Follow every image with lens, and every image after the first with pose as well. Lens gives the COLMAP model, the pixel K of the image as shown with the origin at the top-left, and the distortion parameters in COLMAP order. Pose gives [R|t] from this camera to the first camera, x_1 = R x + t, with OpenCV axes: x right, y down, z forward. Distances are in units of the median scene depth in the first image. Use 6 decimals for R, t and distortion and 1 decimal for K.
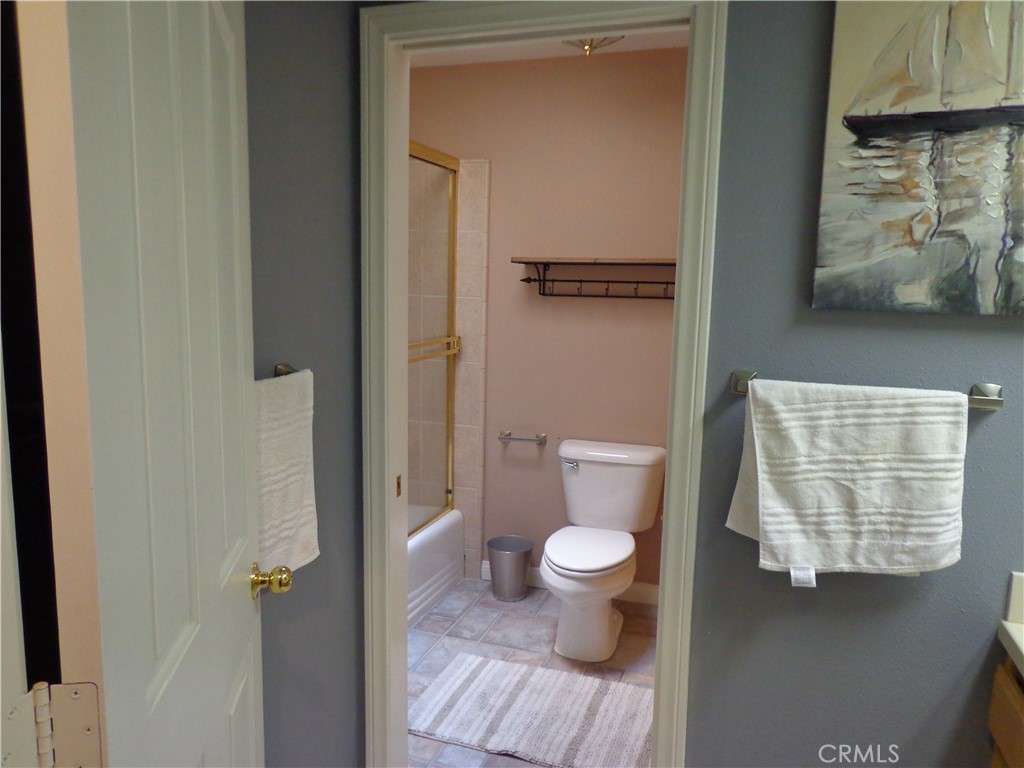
lens RADIAL K [[766.2, 0, 508.1], [0, 766.2, 384.8], [0, 0, 1]] dist [0.028821, 0.003822]
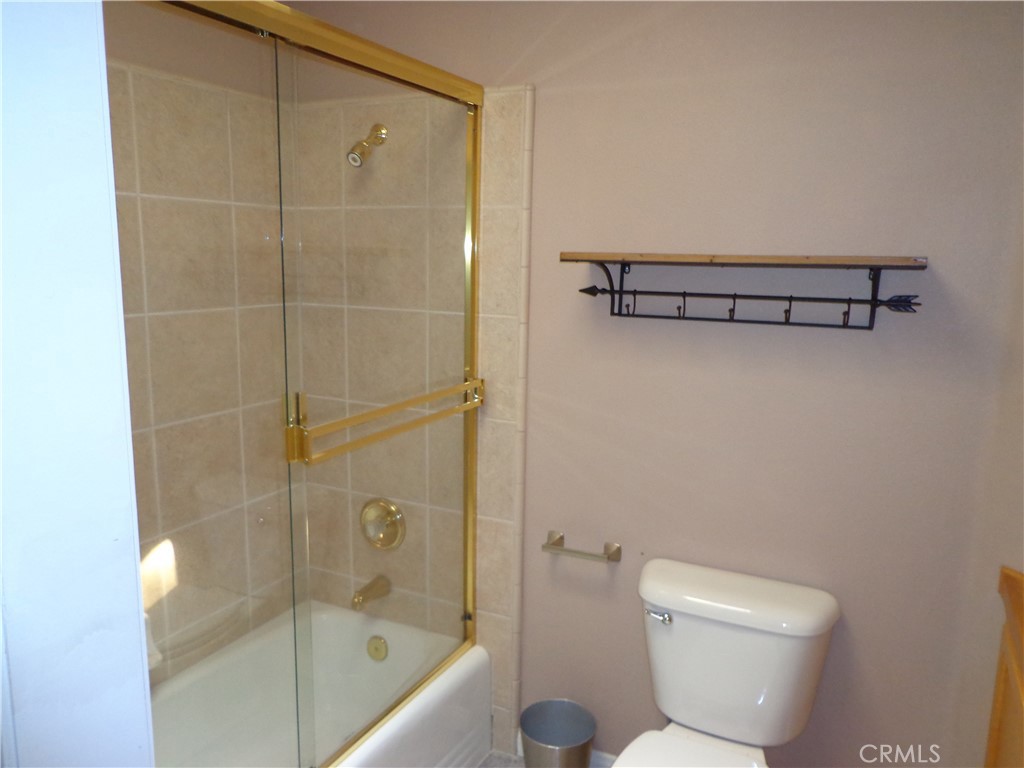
lens RADIAL K [[766.2, 0, 517.6], [0, 766.2, 383.9], [0, 0, 1]] dist [0.028821, 0.003822]
pose [[0.991430, 0.020916, -0.128953, 0.044230], [-0.017208, 0.999408, 0.029801, -0.078639], [0.129500, -0.027326, 0.991203, 0.395281]]
